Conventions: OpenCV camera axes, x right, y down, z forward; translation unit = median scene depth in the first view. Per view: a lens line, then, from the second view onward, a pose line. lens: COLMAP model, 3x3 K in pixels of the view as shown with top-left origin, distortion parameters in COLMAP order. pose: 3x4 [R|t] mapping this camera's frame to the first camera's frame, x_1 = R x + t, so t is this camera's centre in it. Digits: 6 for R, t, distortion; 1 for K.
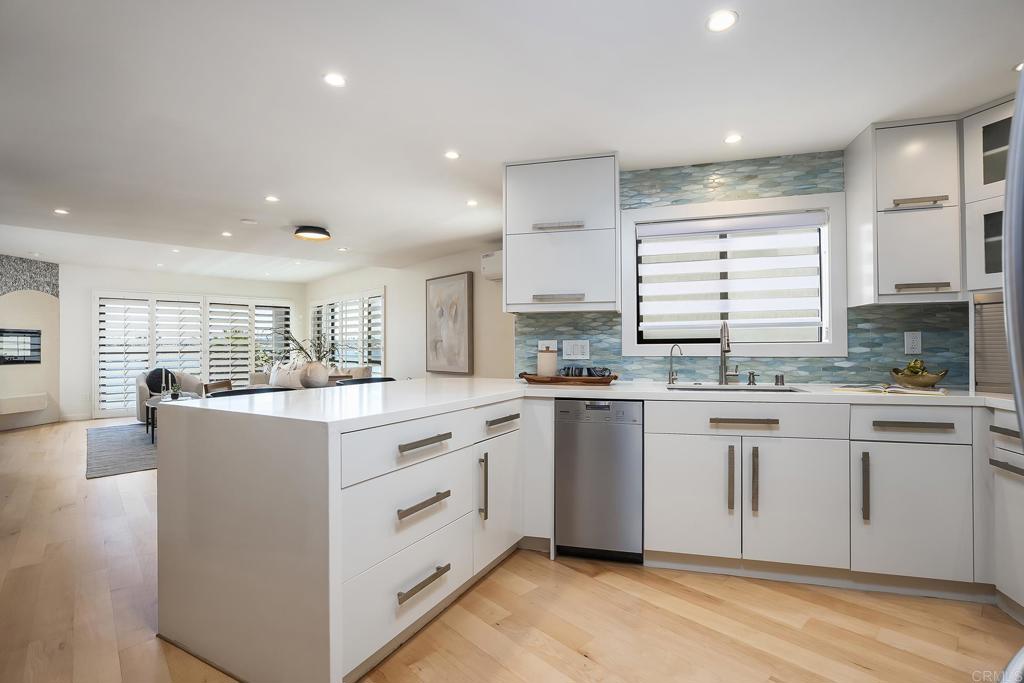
lens RADIAL K [[480.7, 0, 512.0], [0, 480.7, 341.5], [0, 0, 1]] dist [-0.045637, 0.024330]
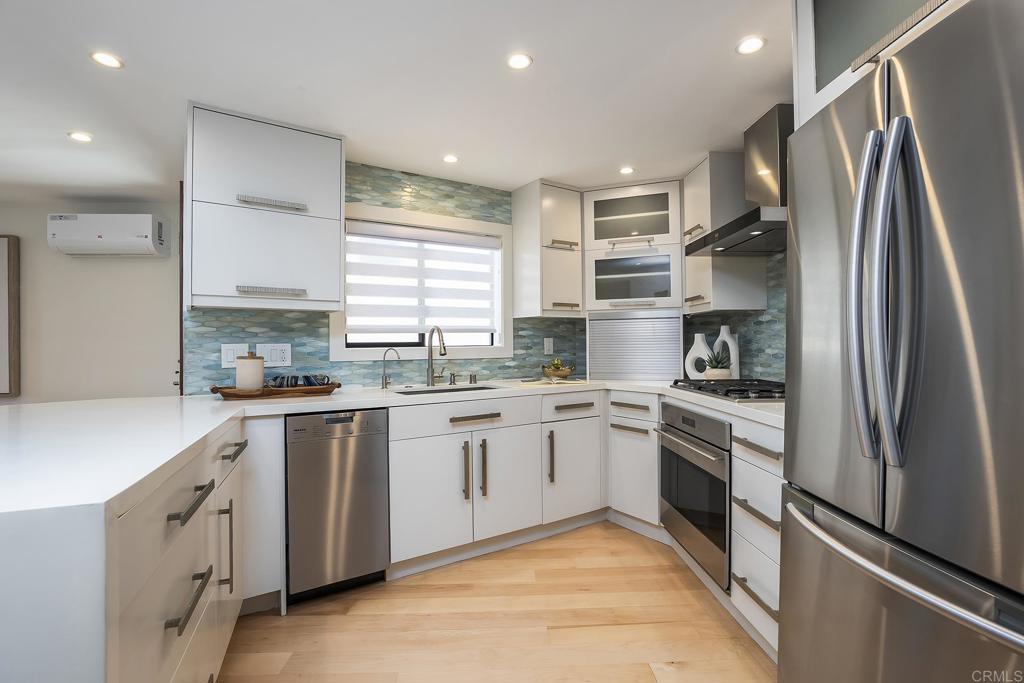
lens RADIAL K [[480.7, 0, 512.0], [0, 480.7, 341.5], [0, 0, 1]] dist [-0.045637, 0.024330]
pose [[0.655300, 0.005370, 0.755349, -0.253795], [-0.001072, 0.999980, -0.006180, -0.002037], [-0.755368, 0.003240, 0.655293, 0.168654]]
